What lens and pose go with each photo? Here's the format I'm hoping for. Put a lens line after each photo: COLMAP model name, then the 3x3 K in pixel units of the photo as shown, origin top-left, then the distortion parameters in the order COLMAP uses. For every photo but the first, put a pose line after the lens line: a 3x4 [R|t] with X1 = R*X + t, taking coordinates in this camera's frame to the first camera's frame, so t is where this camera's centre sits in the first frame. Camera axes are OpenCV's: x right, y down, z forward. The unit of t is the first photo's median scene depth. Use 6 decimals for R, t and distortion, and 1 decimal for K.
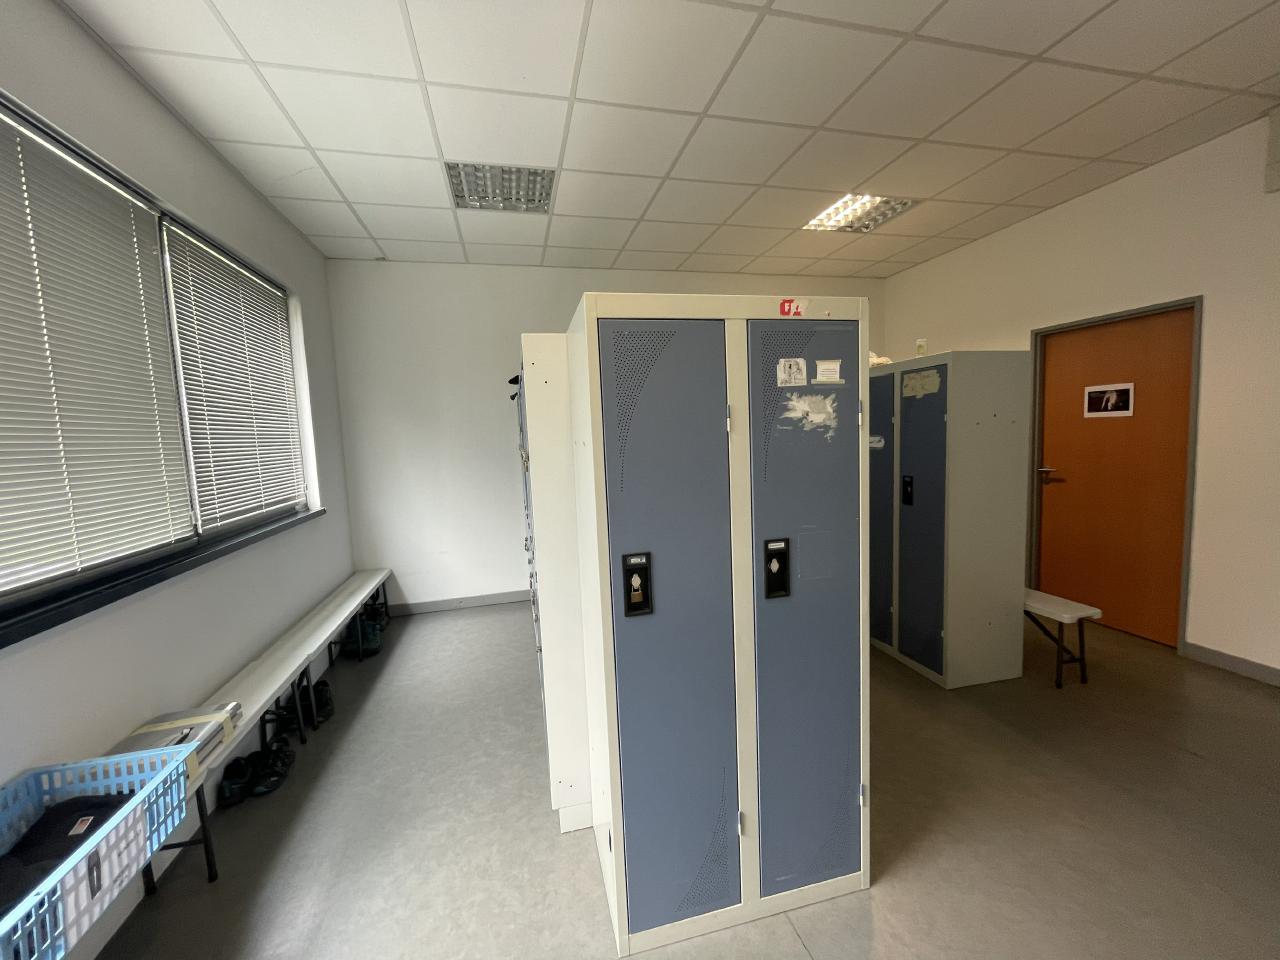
lens RADIAL K [[518.7, 0, 644.2], [0, 518.7, 478.6], [0, 0, 1]] dist [-0.003499, 0.000375]
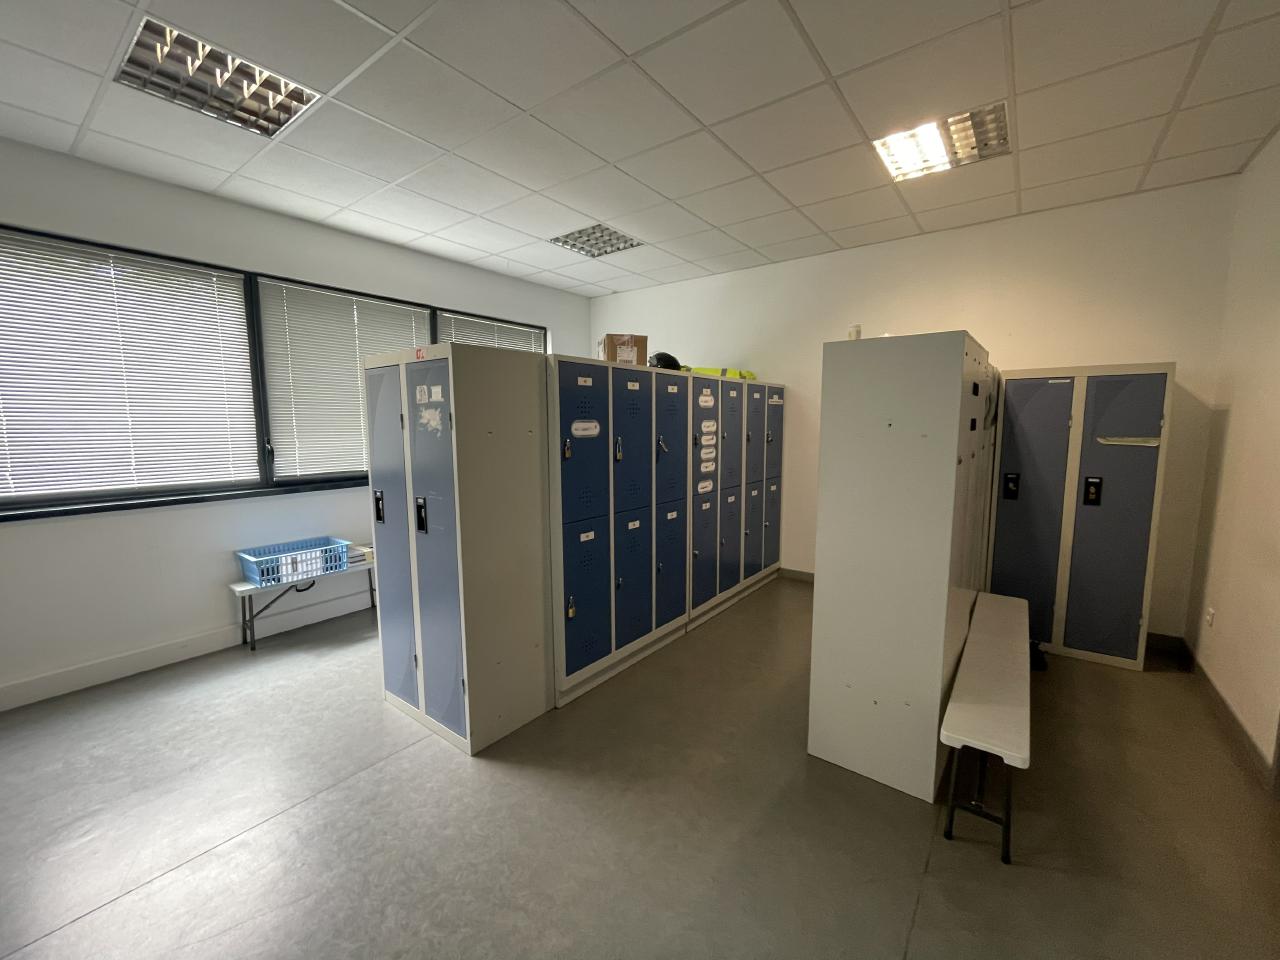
lens RADIAL K [[518.7, 0, 644.2], [0, 518.7, 478.6], [0, 0, 1]] dist [-0.003499, 0.000375]
pose [[0.625443, 0.125403, -0.770127, 1.932612], [-0.094733, 0.991903, 0.084580, -0.143487], [0.774498, 0.020057, 0.632259, 0.510156]]
